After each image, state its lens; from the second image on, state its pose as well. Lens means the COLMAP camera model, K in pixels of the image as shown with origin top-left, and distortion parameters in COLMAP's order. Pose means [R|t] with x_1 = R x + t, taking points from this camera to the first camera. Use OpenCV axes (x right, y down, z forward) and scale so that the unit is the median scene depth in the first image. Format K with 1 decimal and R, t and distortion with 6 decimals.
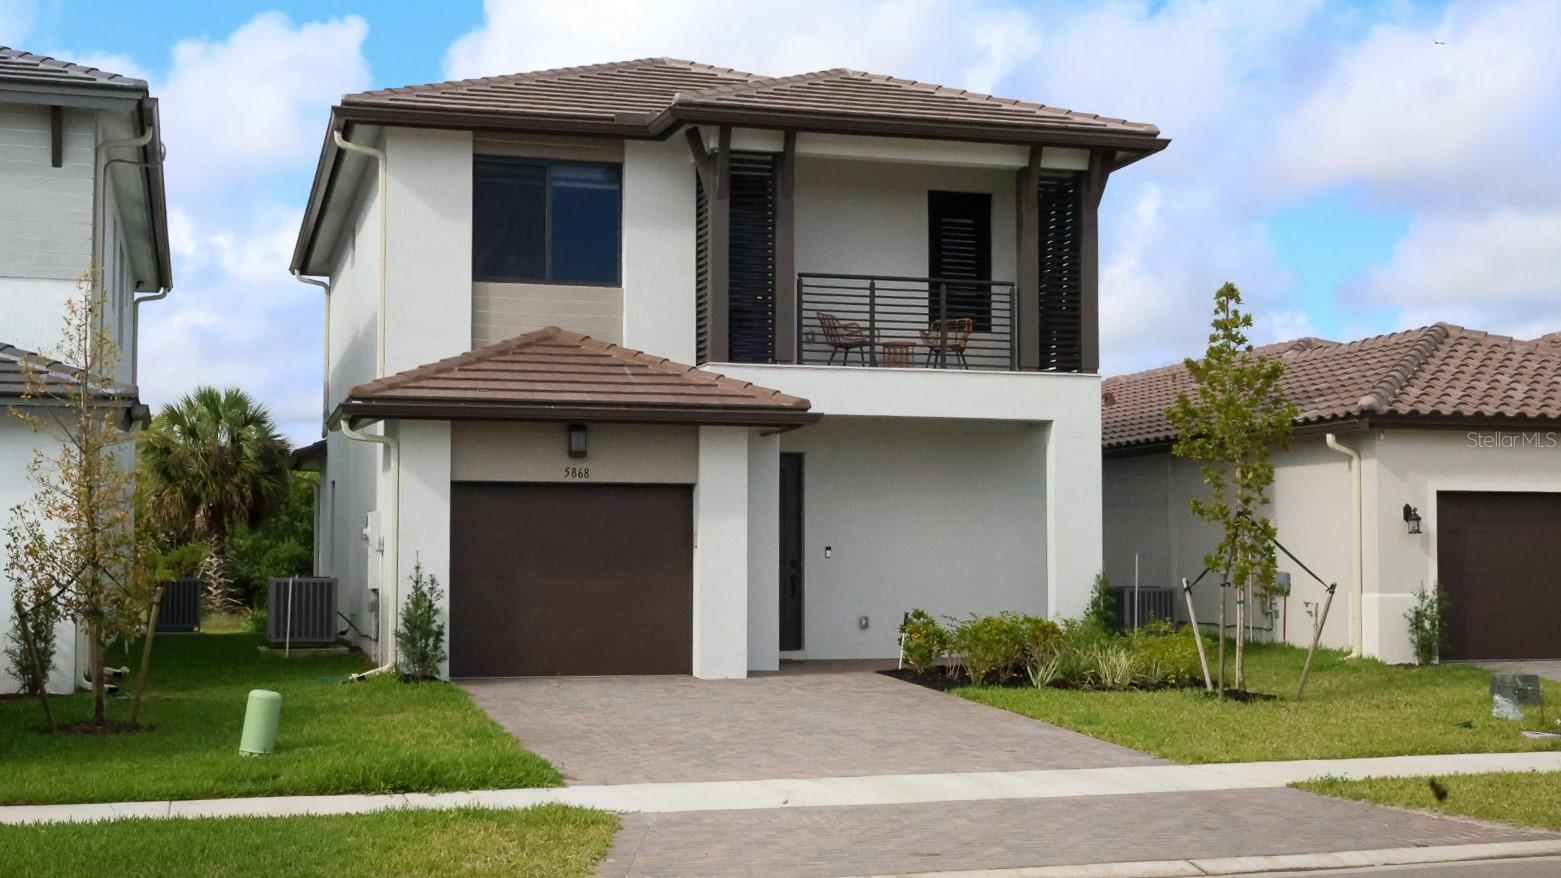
lens RADIAL K [[1809.8, 0, 780.5], [0, 1809.8, 439.0], [0, 0, 1]] dist [-0.095015, 0.008370]
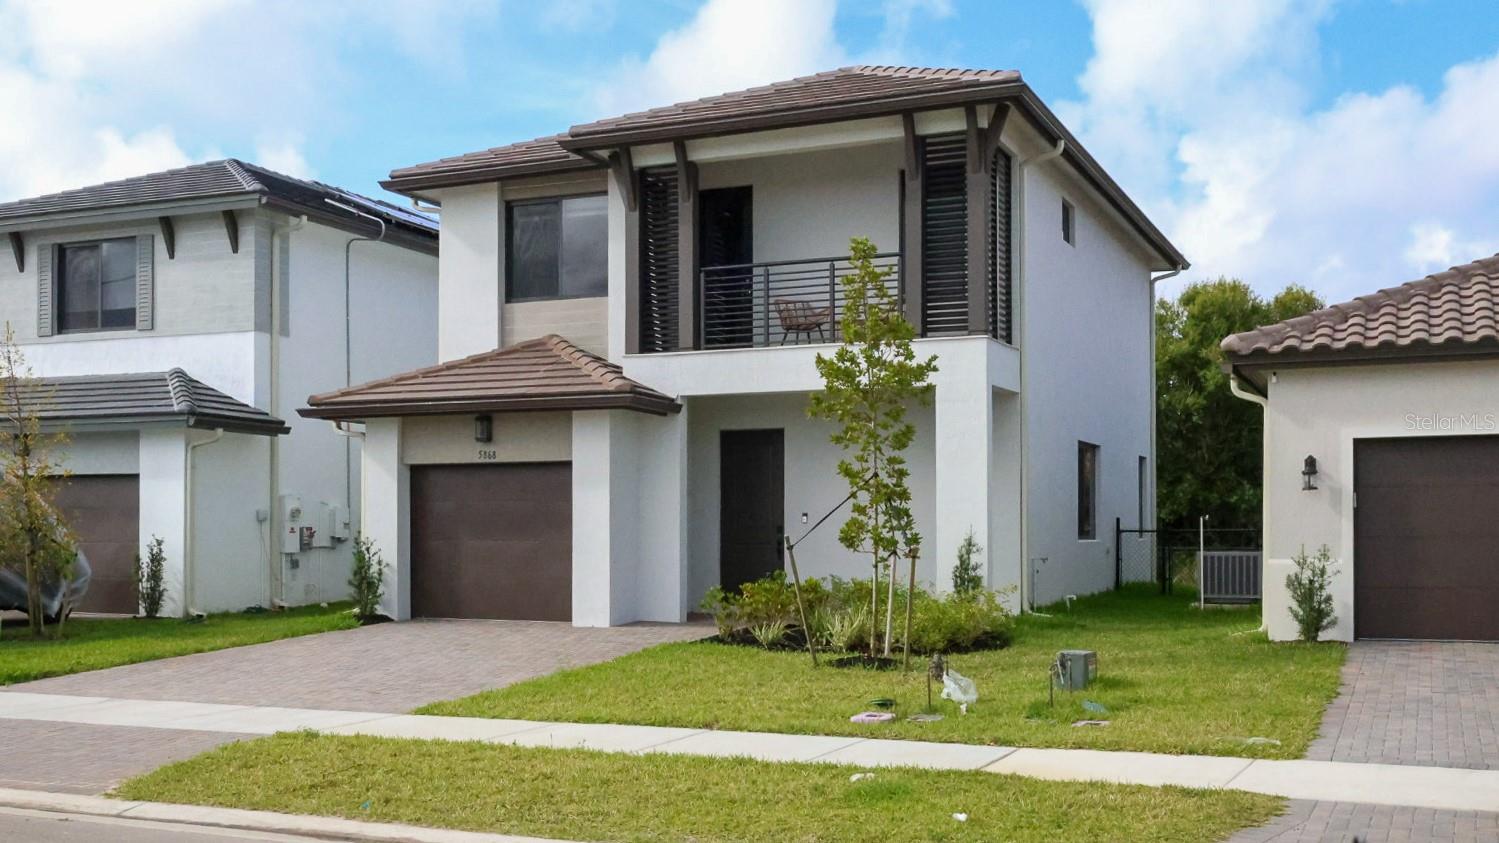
lens RADIAL K [[1640.9, 0, 749.5], [0, 1640.9, 421.5], [0, 0, 1]] dist [-0.079411, -0.010753]
pose [[0.762028, -0.046195, -0.645894, 0.730081], [0.049574, 0.998687, -0.012939, 0.019084], [0.645643, -0.022159, 0.763318, 0.261217]]
